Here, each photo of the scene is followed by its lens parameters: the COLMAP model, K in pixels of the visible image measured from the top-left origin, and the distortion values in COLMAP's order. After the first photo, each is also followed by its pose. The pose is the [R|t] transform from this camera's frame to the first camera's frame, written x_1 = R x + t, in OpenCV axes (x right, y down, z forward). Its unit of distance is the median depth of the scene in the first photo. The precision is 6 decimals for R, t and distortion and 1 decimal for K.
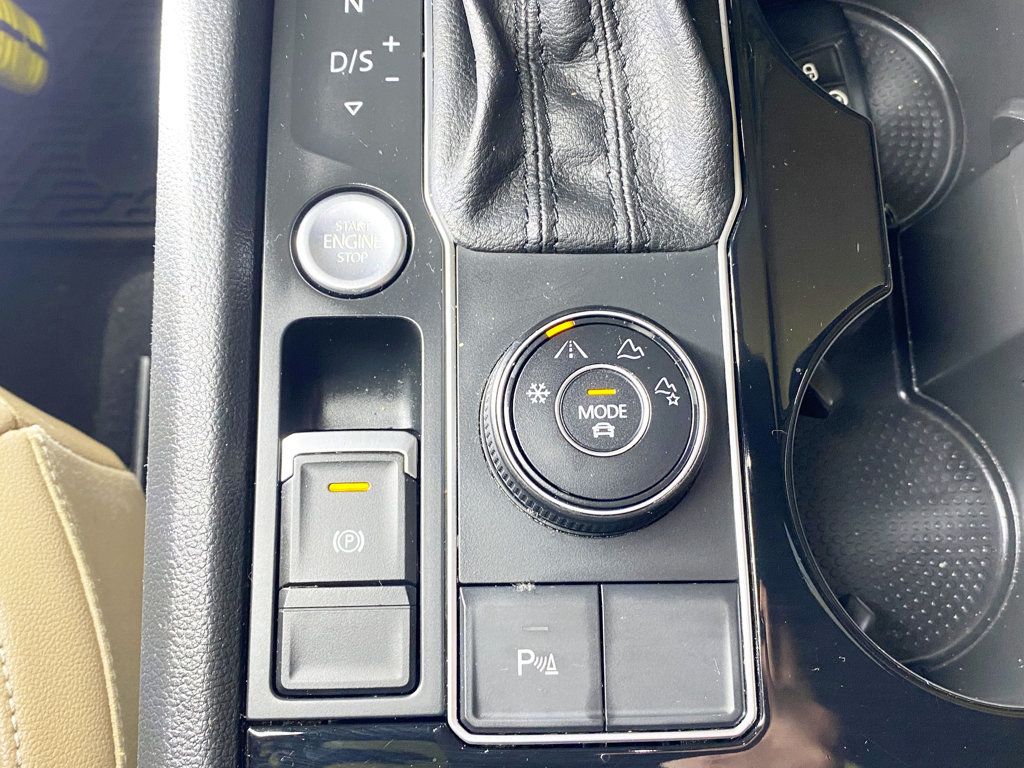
lens RADIAL K [[1095.0, 0, 512.0], [0, 1095.0, 384.0], [0, 0, 1]] dist [0.167144, -0.510877]
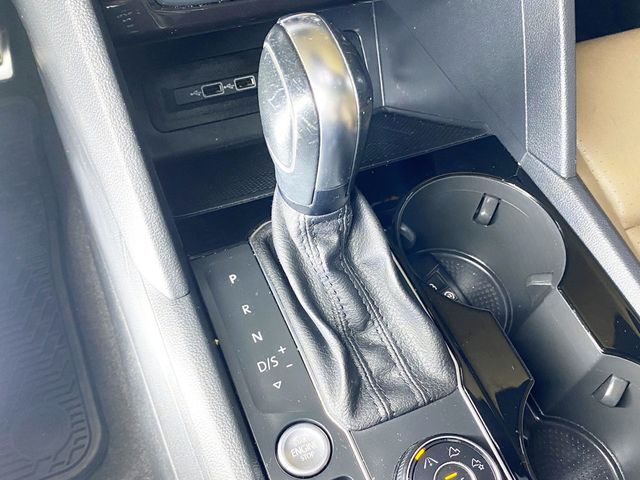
lens RADIAL K [[684.4, 0, 320.0], [0, 684.4, 240.0], [0, 0, 1]] dist [0.167144, -0.510877]
pose [[0.925239, -0.295970, 0.237349, -0.303482], [0.353516, 0.899650, -0.256236, -0.134951], [-0.137693, 0.320986, 0.937021, -0.338190]]
